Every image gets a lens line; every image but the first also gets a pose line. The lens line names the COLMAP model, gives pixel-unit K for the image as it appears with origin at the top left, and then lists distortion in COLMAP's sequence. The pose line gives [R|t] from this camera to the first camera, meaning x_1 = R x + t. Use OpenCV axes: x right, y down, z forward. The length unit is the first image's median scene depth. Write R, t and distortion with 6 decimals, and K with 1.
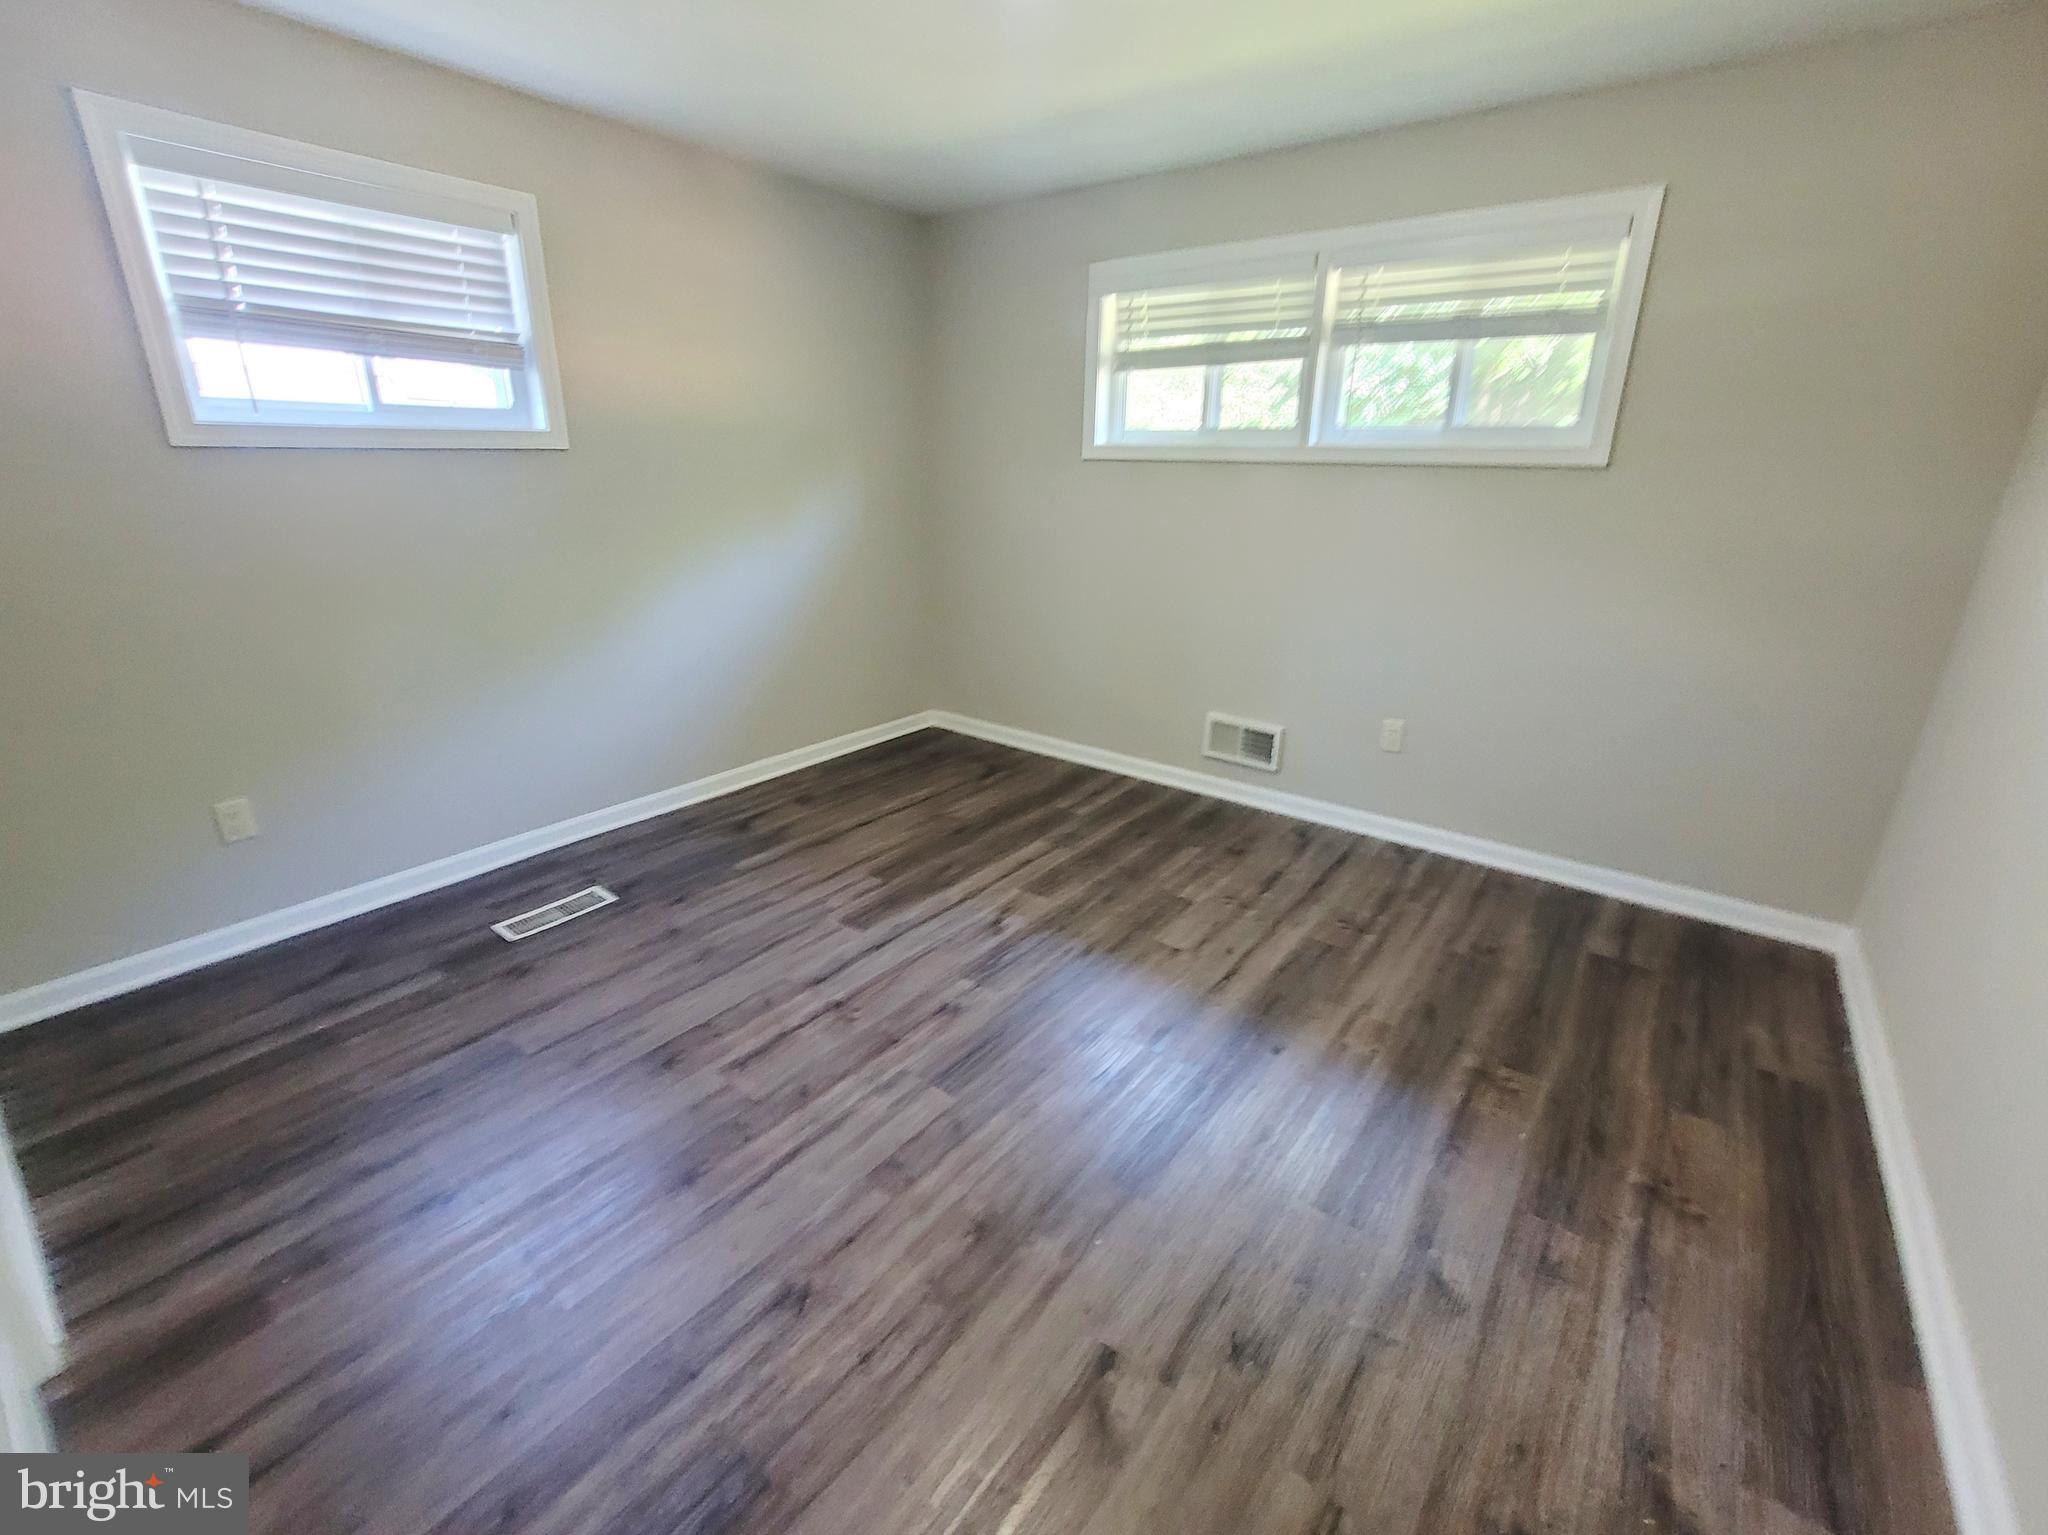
lens RADIAL K [[878.7, 0, 1033.5], [0, 878.7, 772.0], [0, 0, 1]] dist [-0.002857, -0.000417]
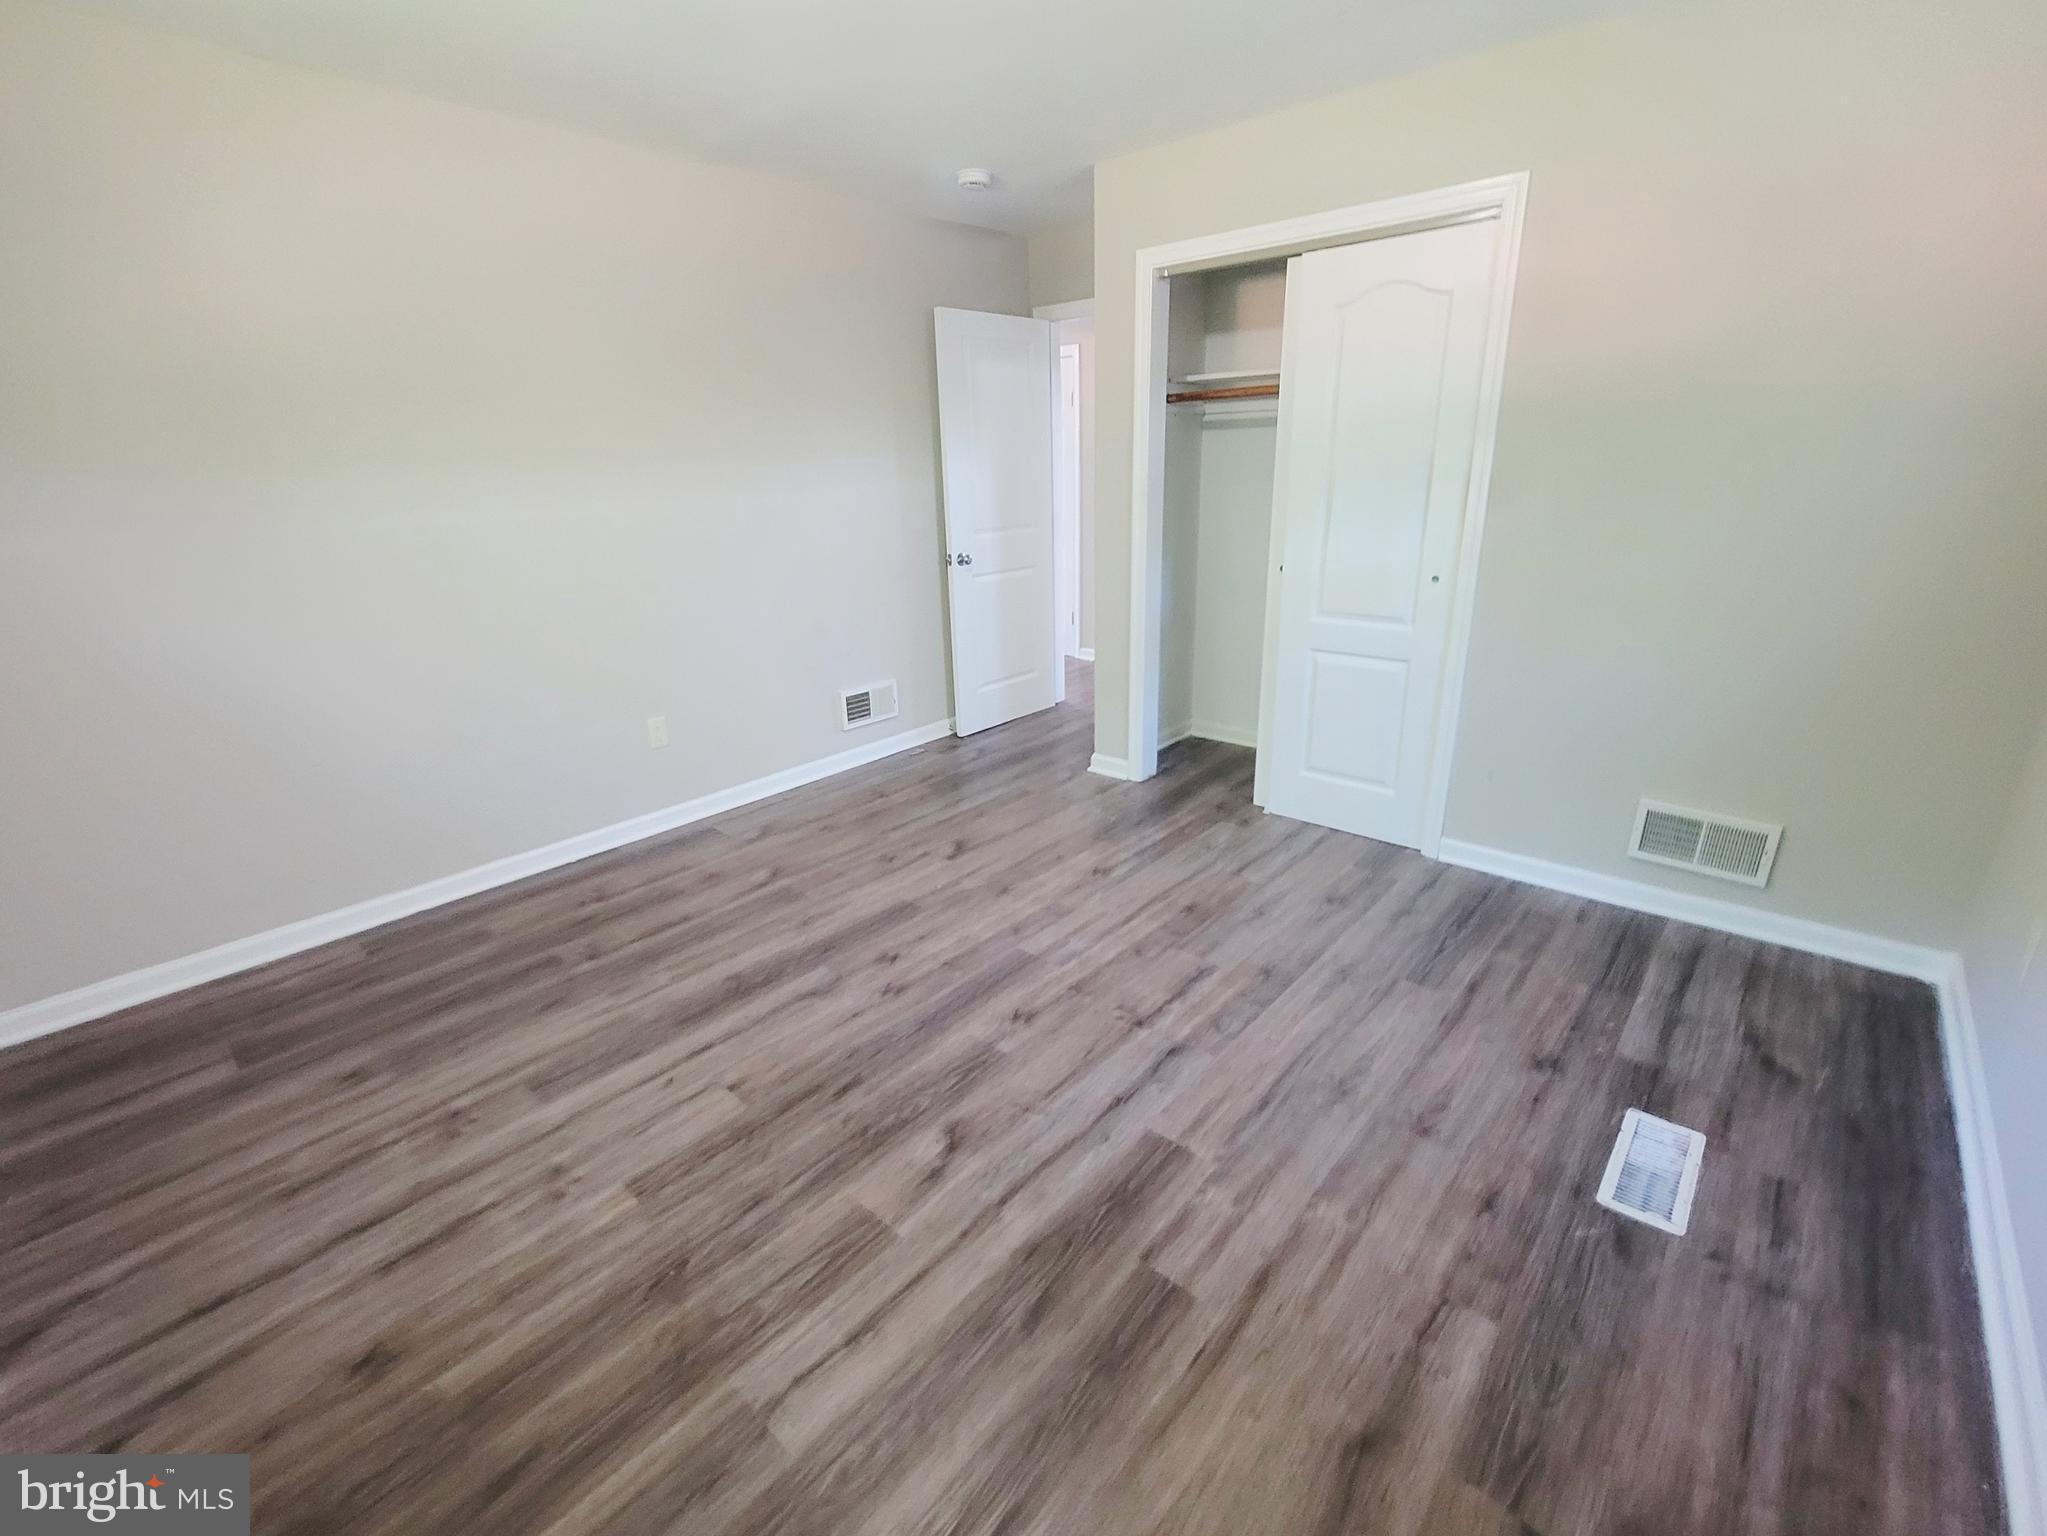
lens RADIAL K [[878.3, 0, 1033.0], [0, 878.3, 772.5], [0, 0, 1]] dist [-0.002857, -0.000417]
pose [[-0.997284, -0.009151, 0.073076, -0.156751], [0.039732, 0.768608, 0.638485, -0.498713], [-0.062009, 0.639655, -0.766157, 1.407075]]
